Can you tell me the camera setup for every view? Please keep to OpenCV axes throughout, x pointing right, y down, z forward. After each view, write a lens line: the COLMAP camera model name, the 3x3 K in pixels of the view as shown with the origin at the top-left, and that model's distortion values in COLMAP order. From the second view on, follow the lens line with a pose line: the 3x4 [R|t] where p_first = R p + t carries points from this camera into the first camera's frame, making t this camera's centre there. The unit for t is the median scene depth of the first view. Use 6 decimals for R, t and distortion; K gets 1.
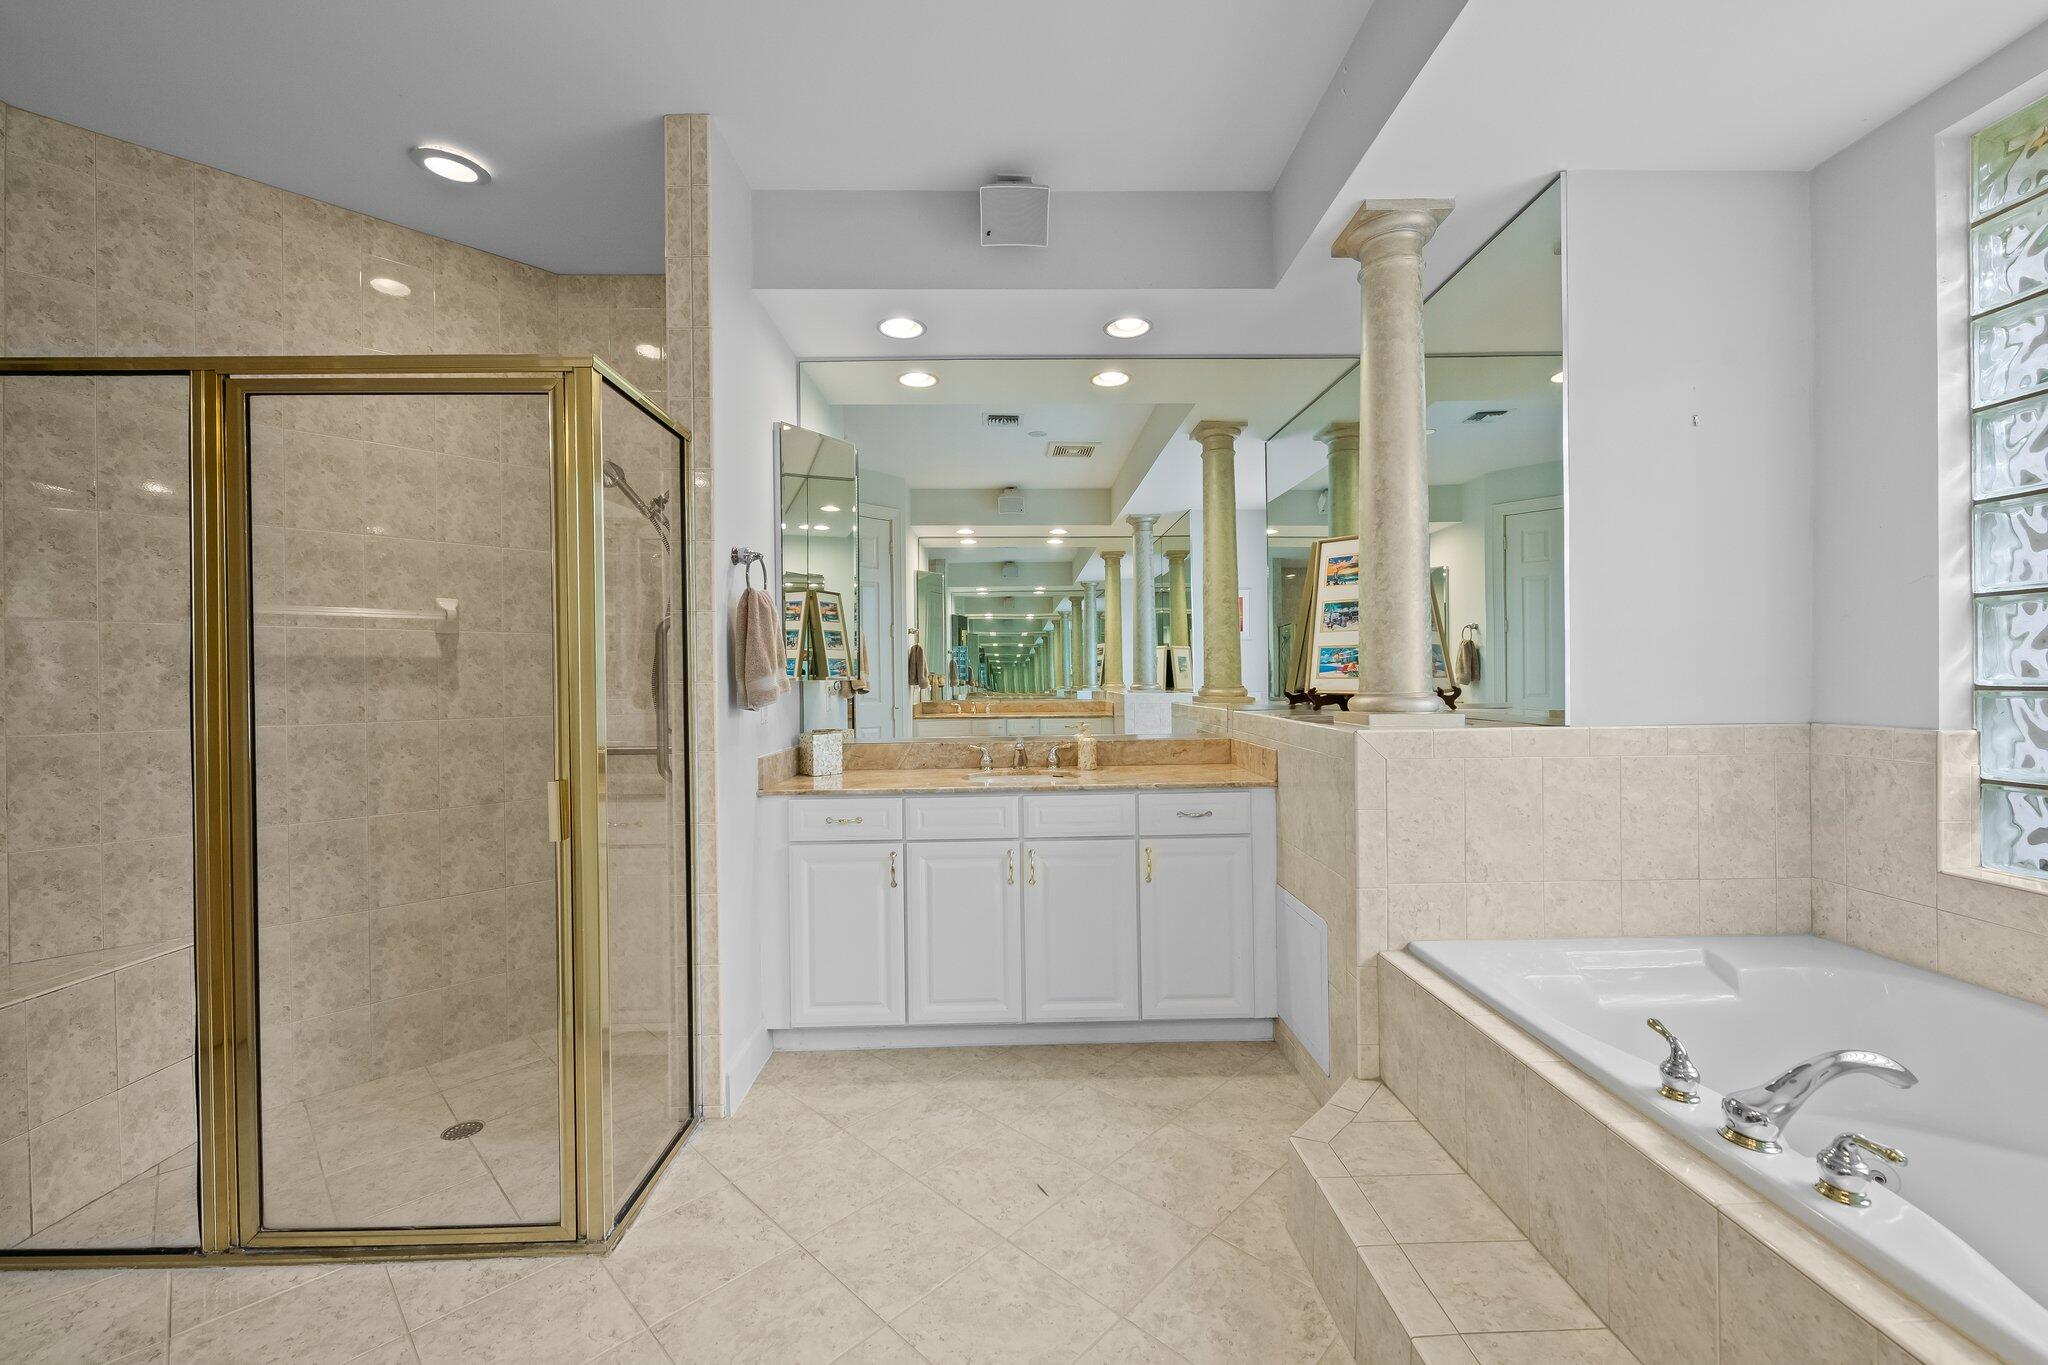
lens RADIAL K [[814.4, 0, 1024.1], [0, 814.4, 680.8], [0, 0, 1]] dist [-0.001571, -0.000067]
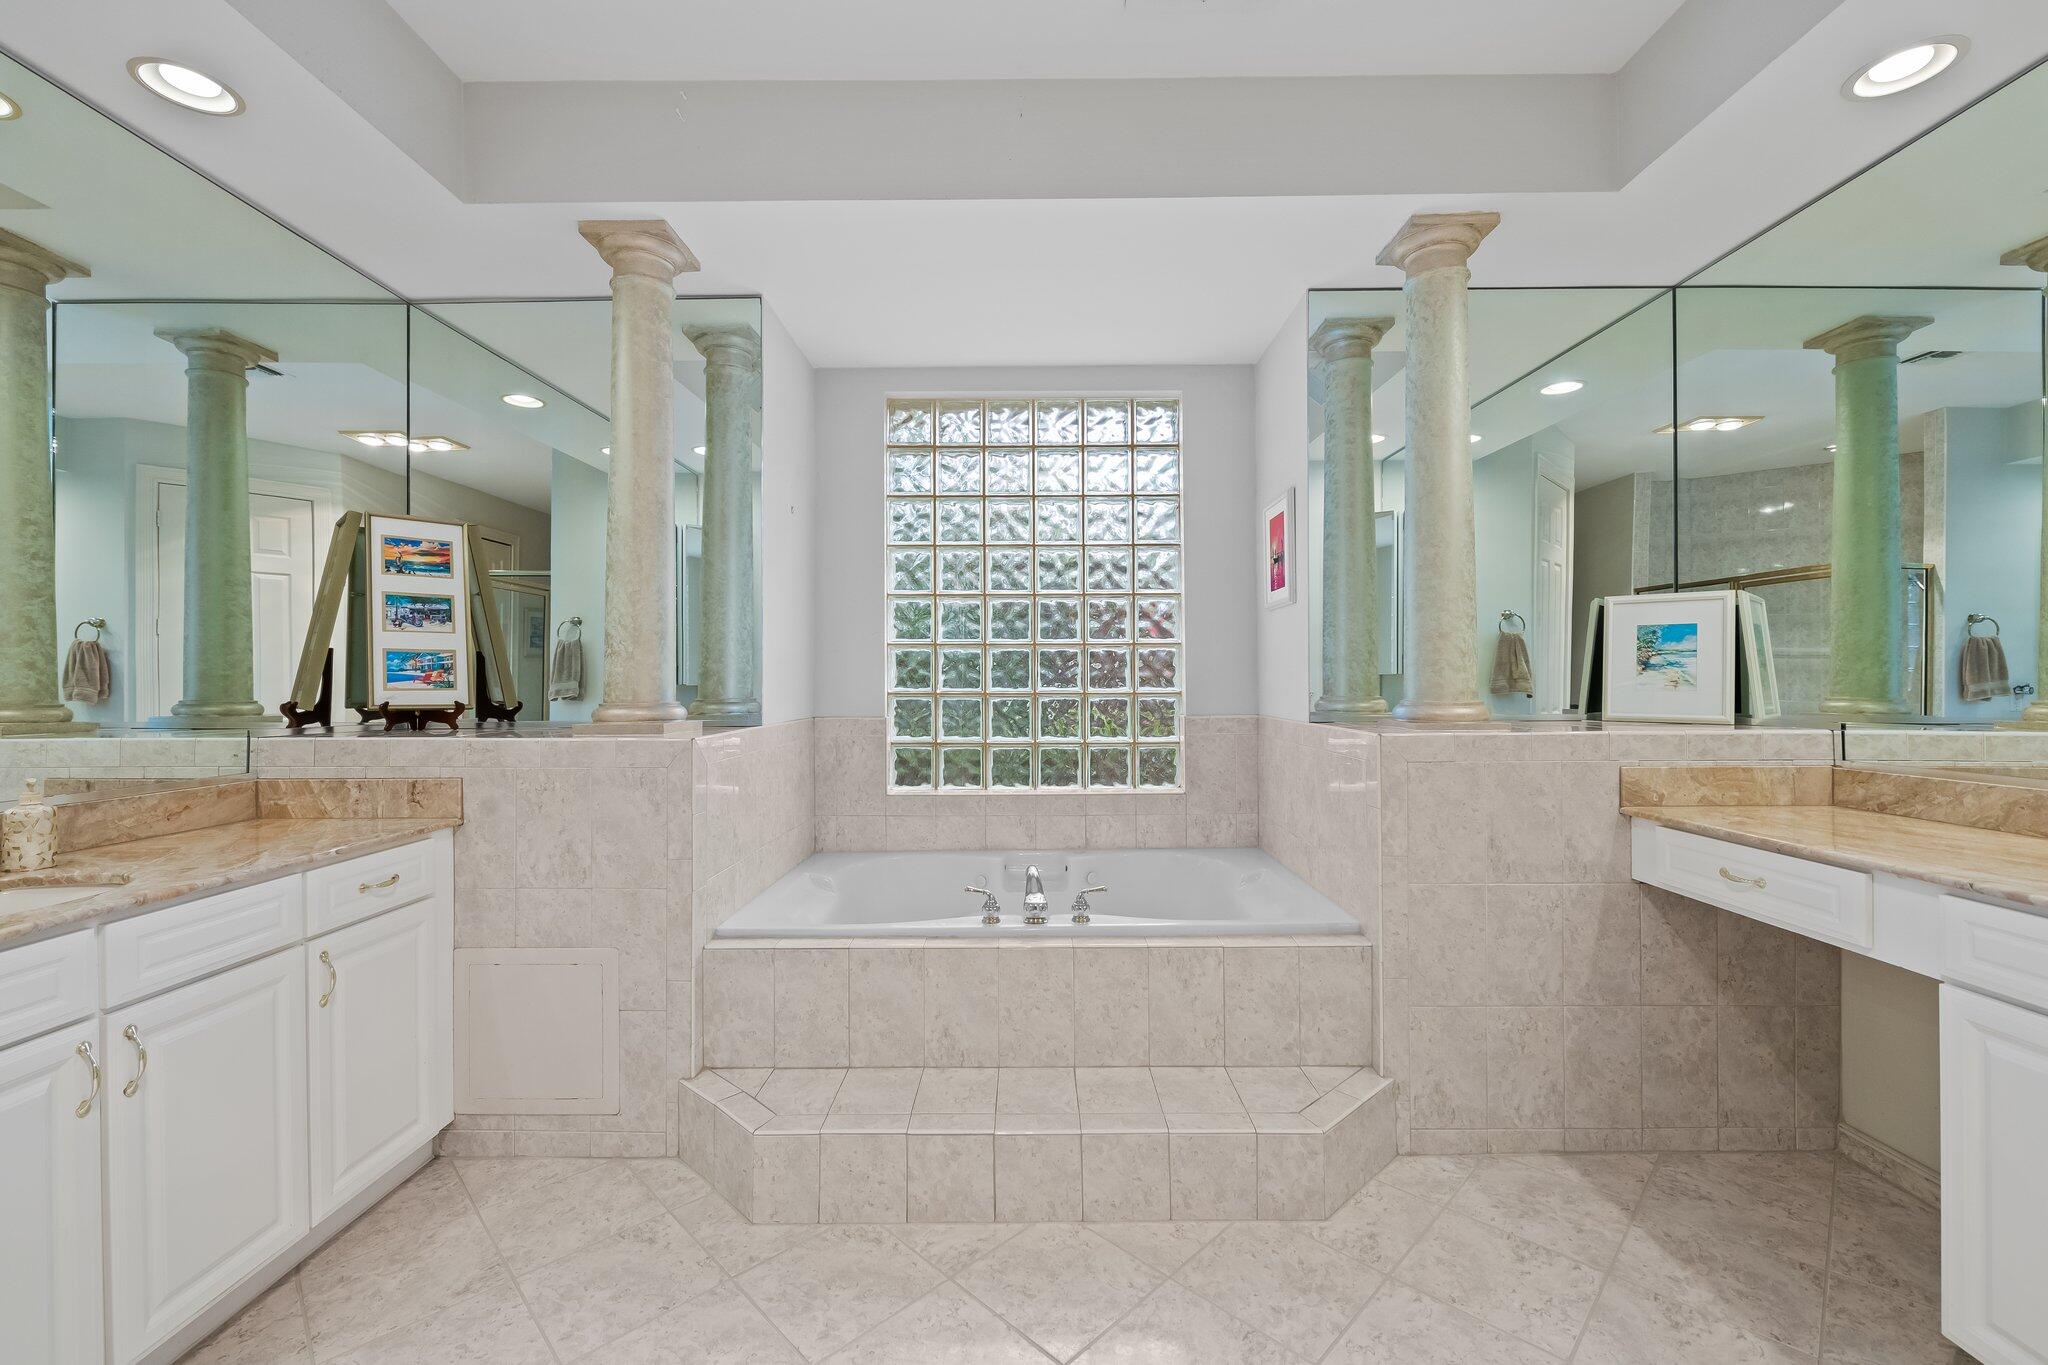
lens RADIAL K [[846.6, 0, 1025.7], [0, 846.6, 683.7], [0, 0, 1]] dist [-0.000832, -0.000183]
pose [[0.020883, 0.010998, 0.999721, -0.538807], [0.009266, 0.999894, -0.011193, 0.007247], [-0.999739, 0.009497, 0.020779, 0.459540]]
